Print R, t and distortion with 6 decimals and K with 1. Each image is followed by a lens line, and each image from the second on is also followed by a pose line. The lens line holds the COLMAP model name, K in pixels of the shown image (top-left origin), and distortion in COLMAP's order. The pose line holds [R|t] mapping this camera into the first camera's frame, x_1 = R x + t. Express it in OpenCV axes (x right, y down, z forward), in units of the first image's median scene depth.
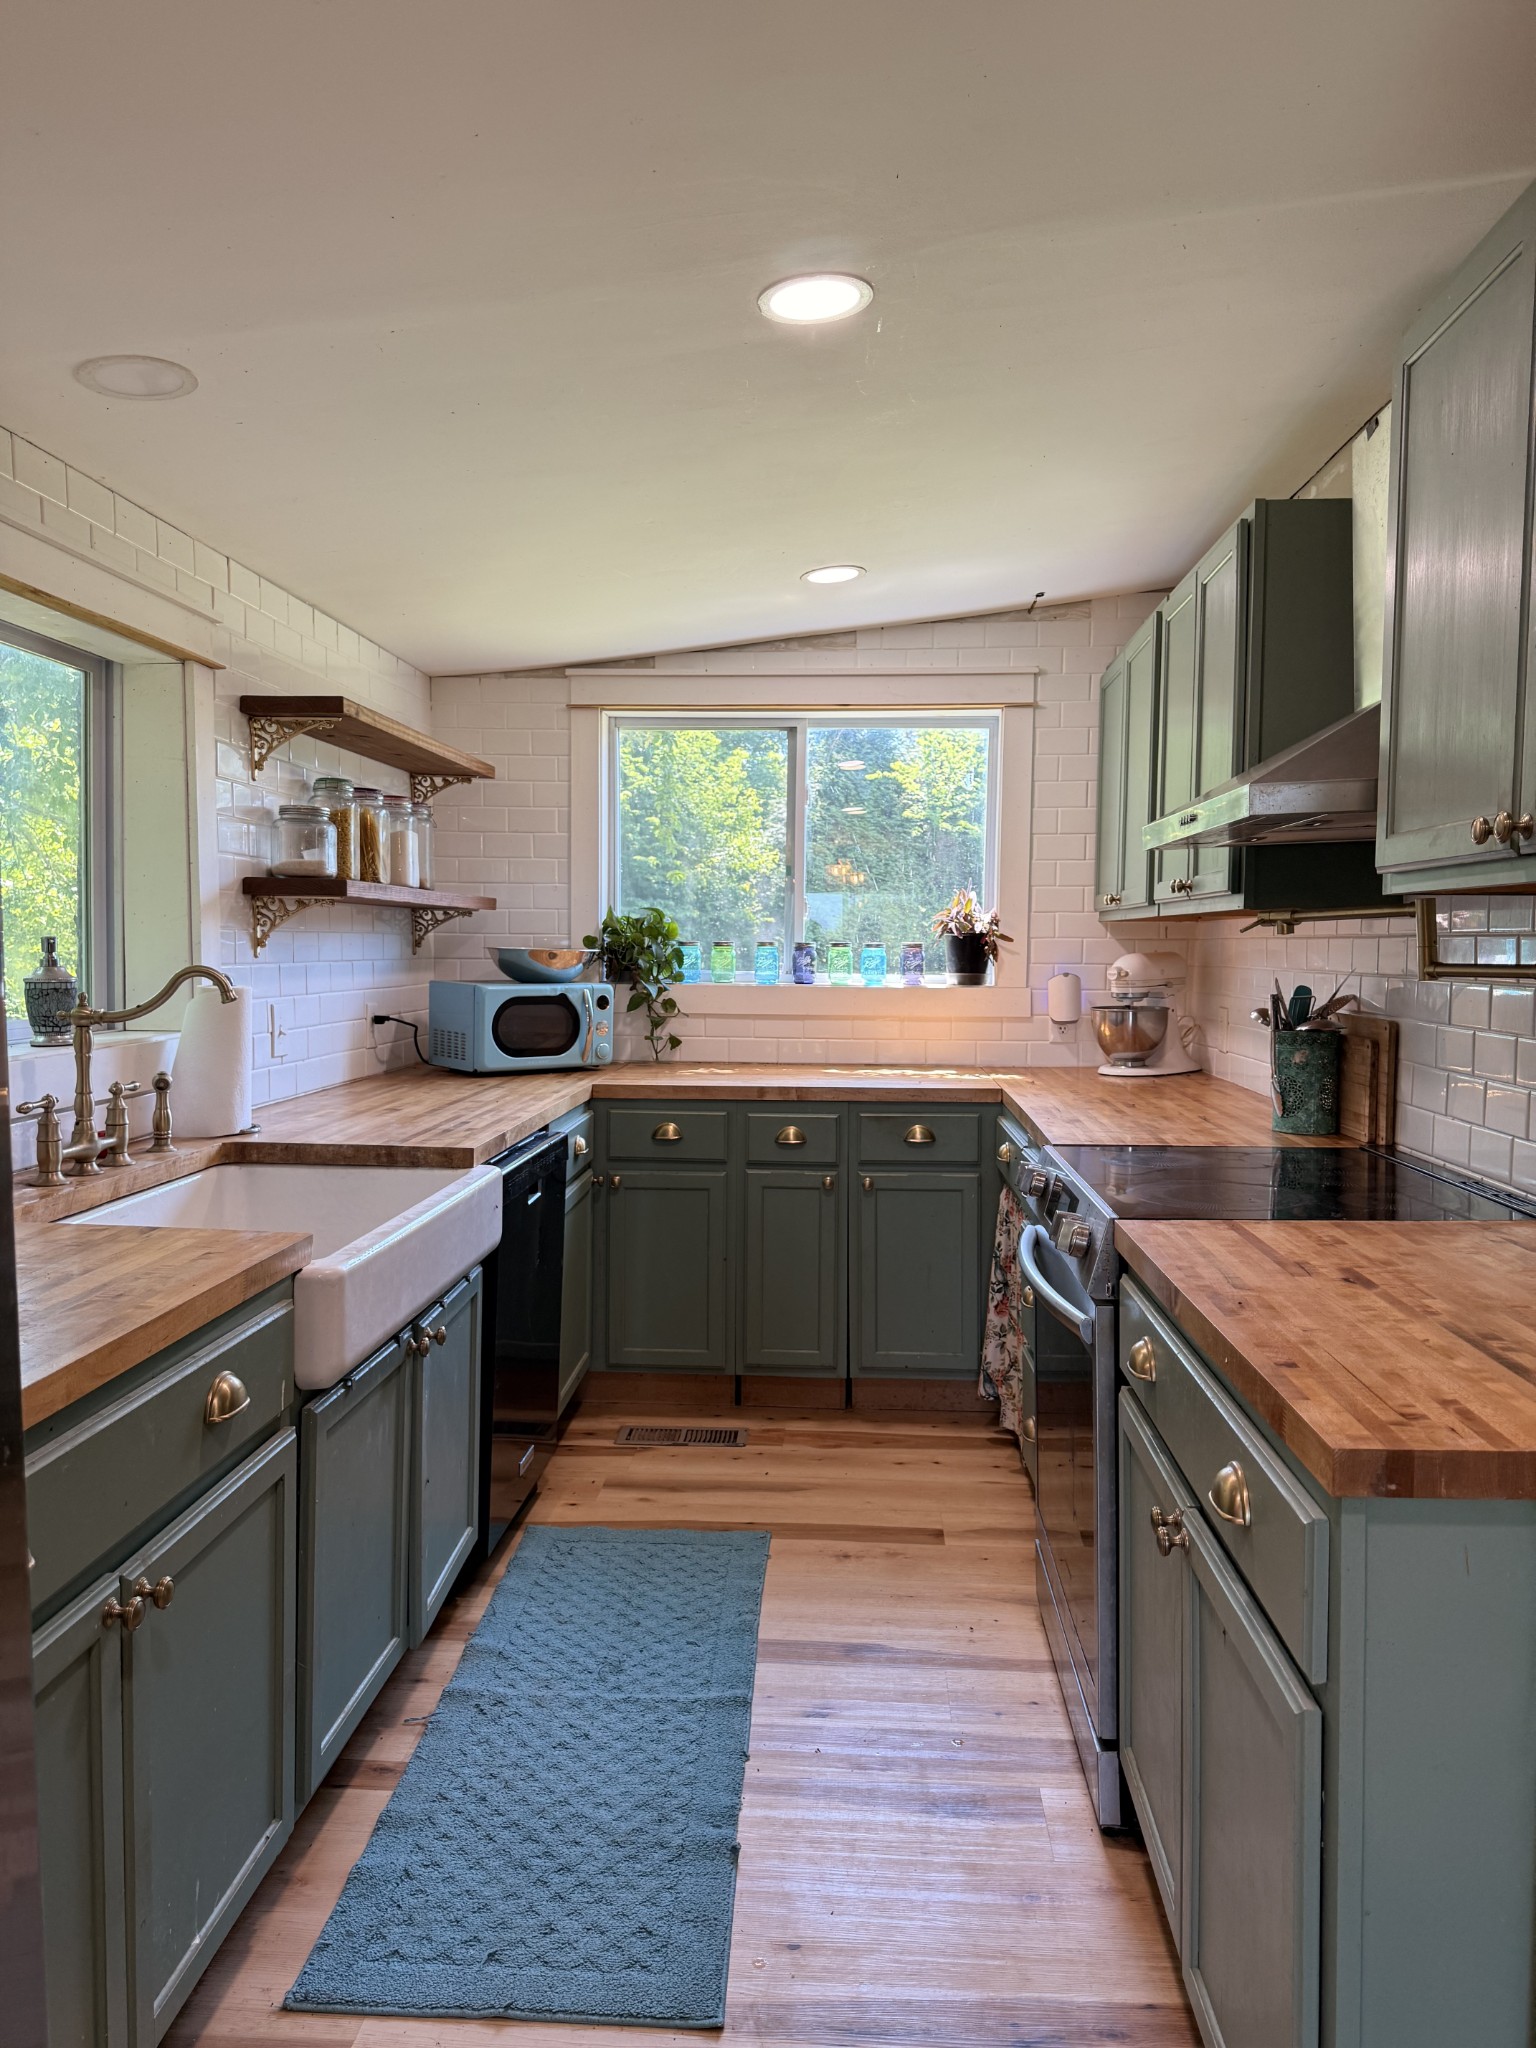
lens RADIAL K [[1446.4, 0, 773.5], [0, 1446.4, 1025.3], [0, 0, 1]] dist [0.054211, -0.076291]
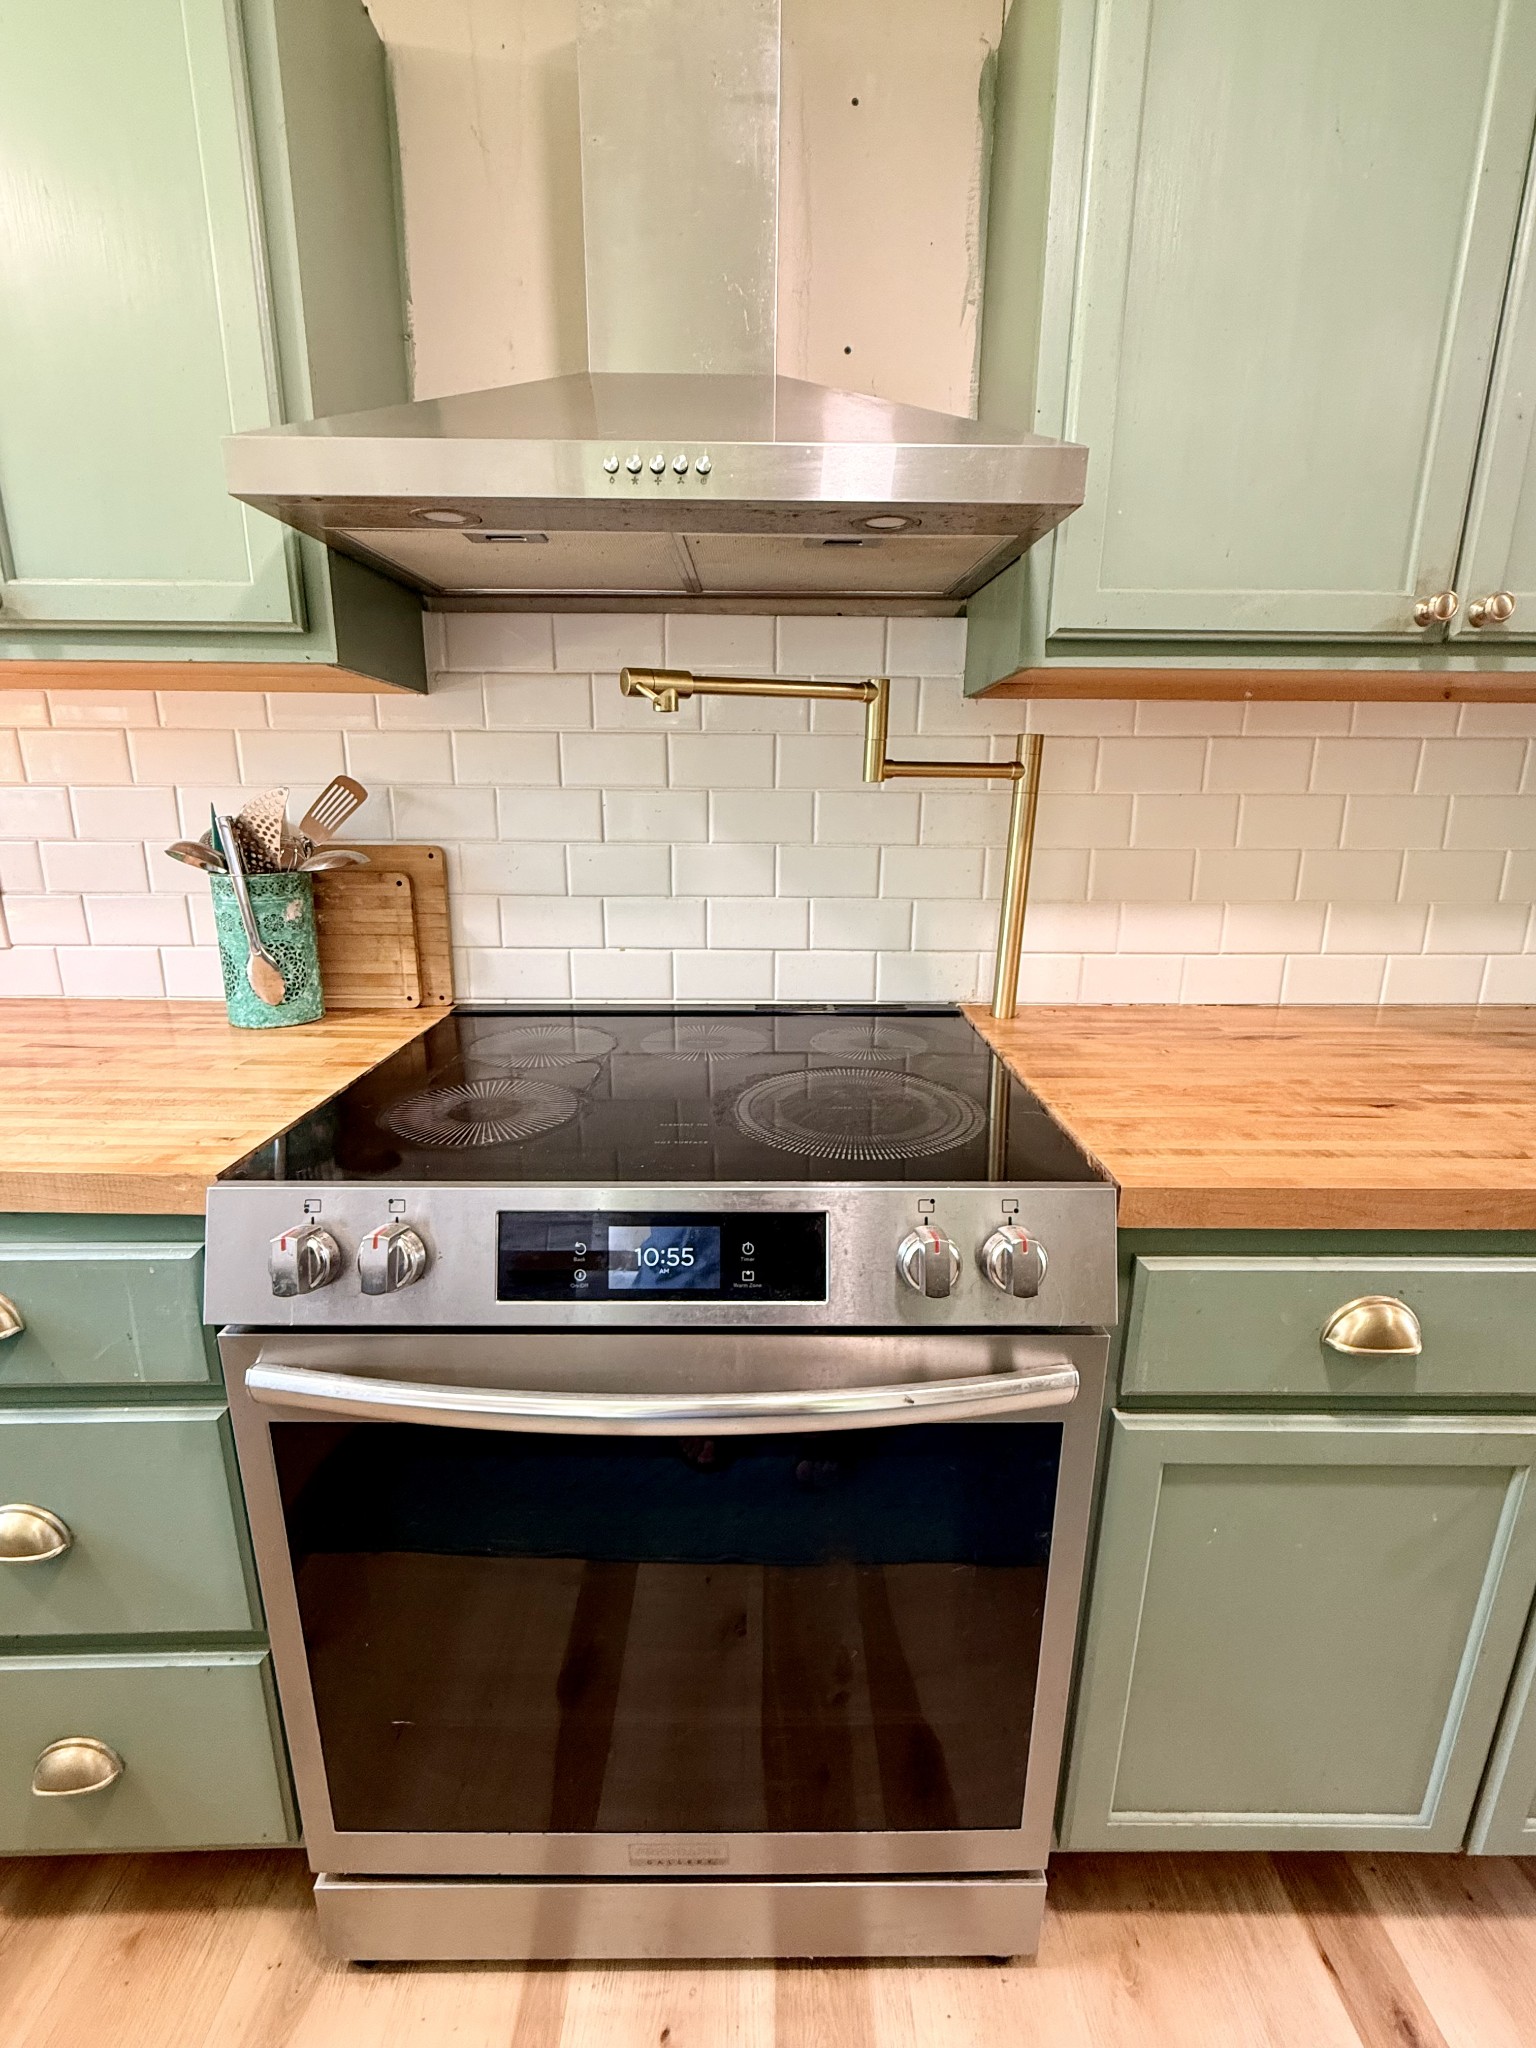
lens RADIAL K [[898.8, 0, 767.3], [0, 898.8, 1021.1], [0, 0, 1]] dist [0.001421, -0.000142]
pose [[-0.066473, -0.244994, 0.967243, -0.065376], [0.049005, 0.967416, 0.248406, -0.020934], [-0.996584, 0.063912, -0.052302, 0.793588]]
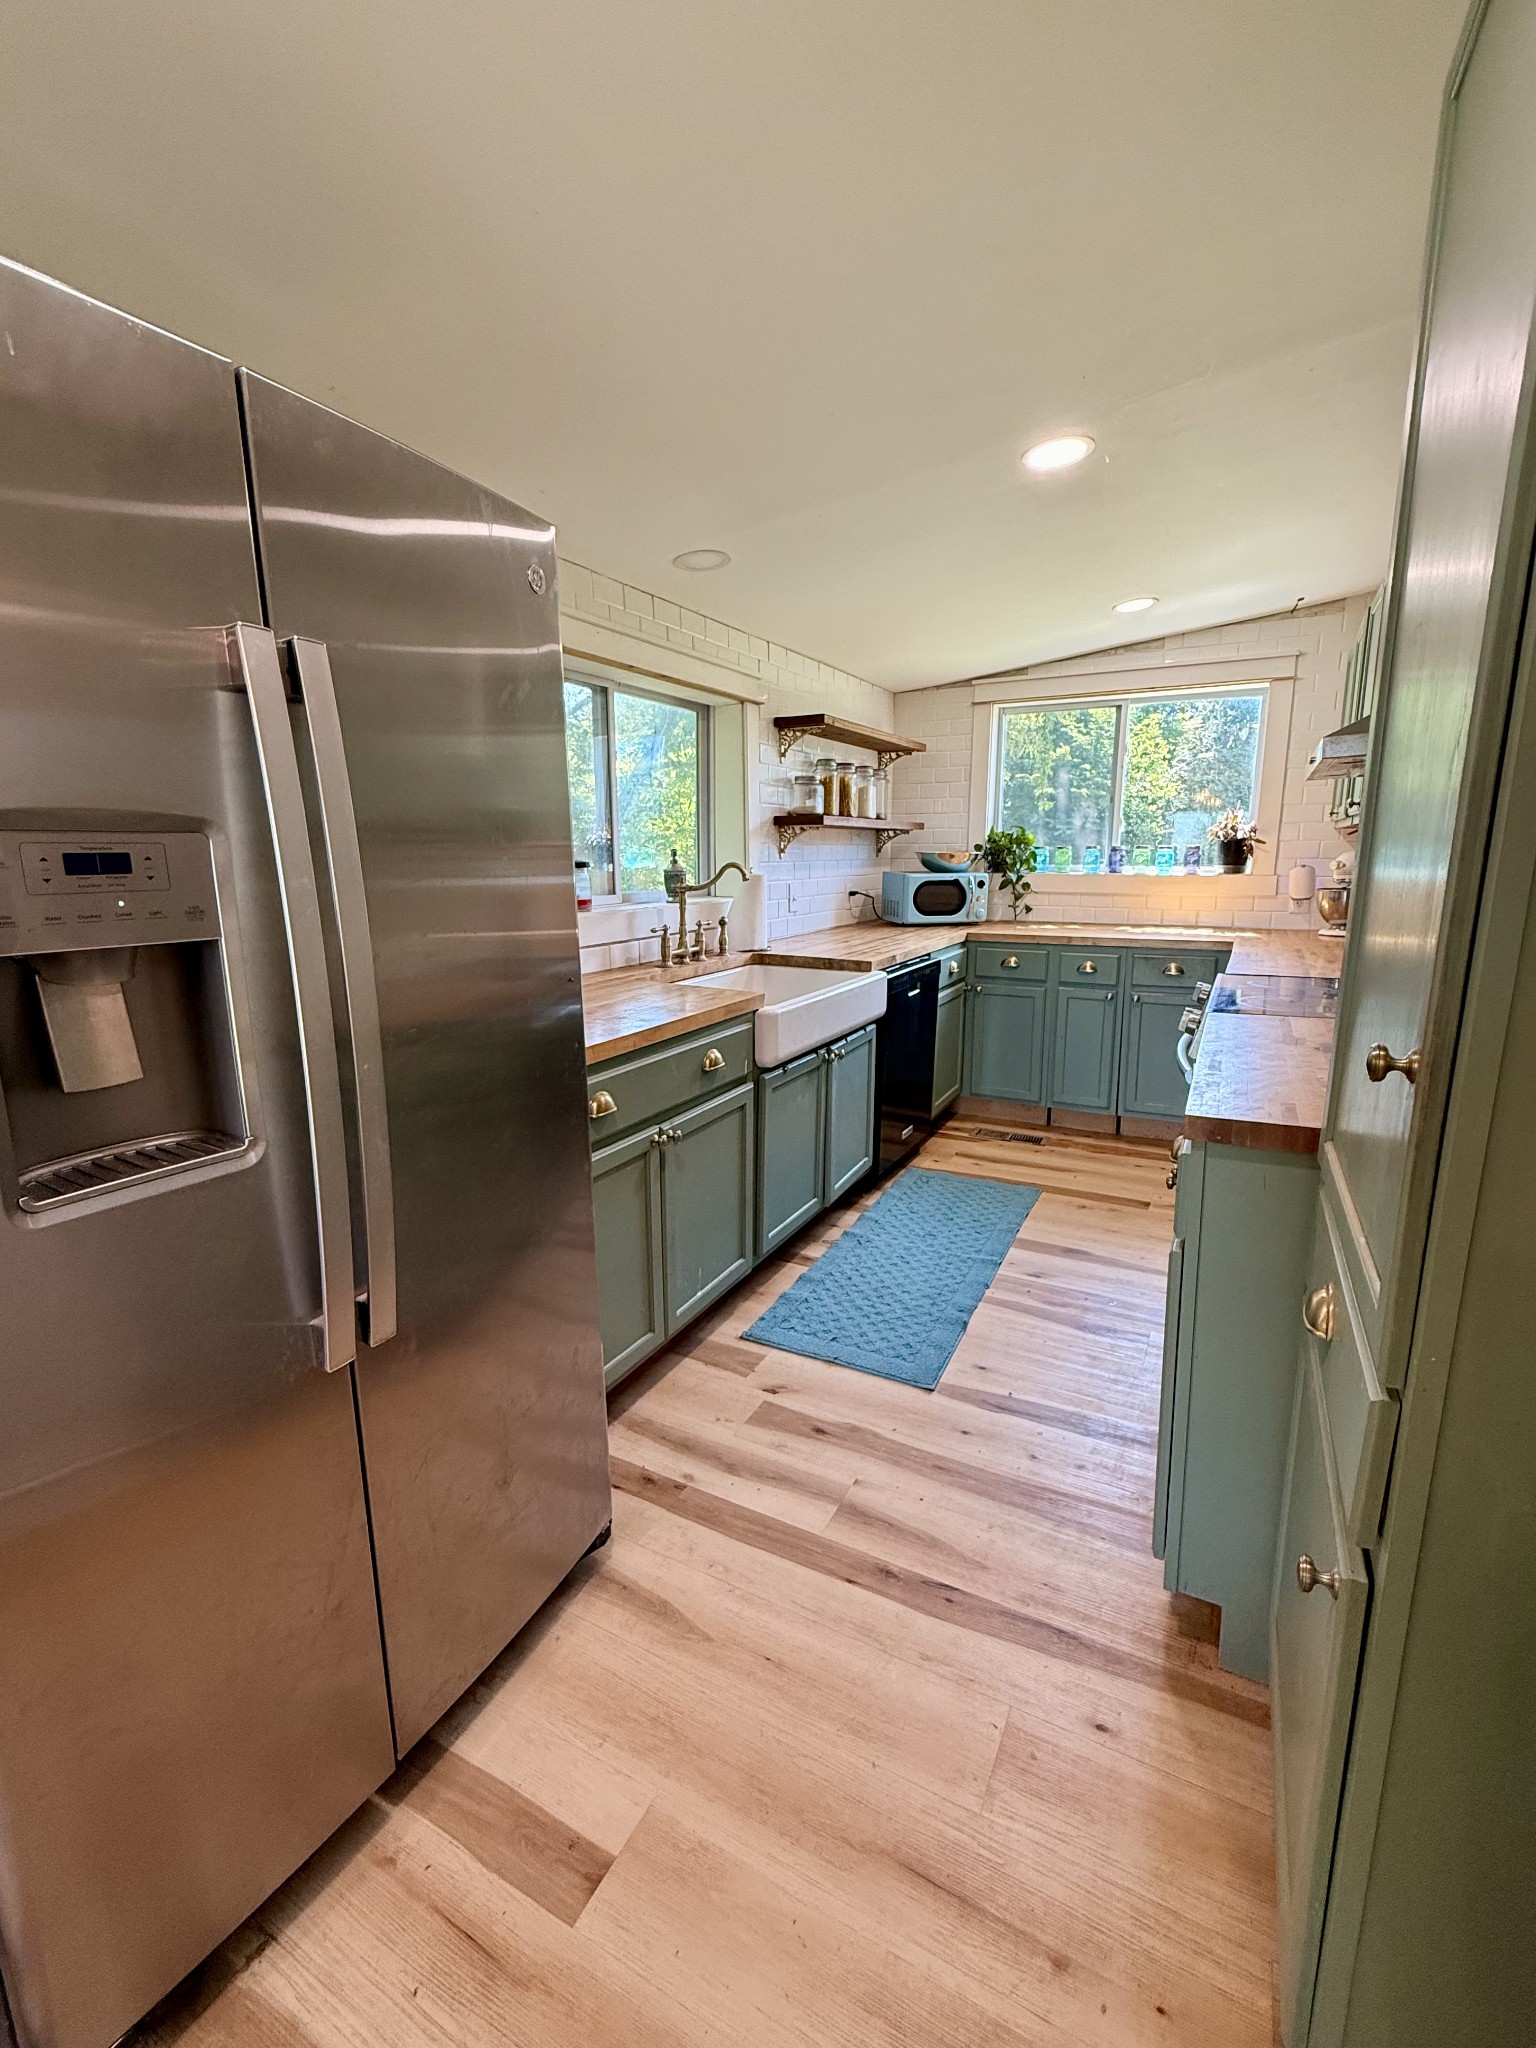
lens RADIAL K [[898.8, 0, 769.1], [0, 898.8, 1016.7], [0, 0, 1]] dist [0.001421, -0.000142]
pose [[0.909769, 0.062808, -0.410335, 0.135385], [-0.010944, 0.991773, 0.127543, 0.008613], [0.414970, -0.111544, 0.902972, -0.094465]]
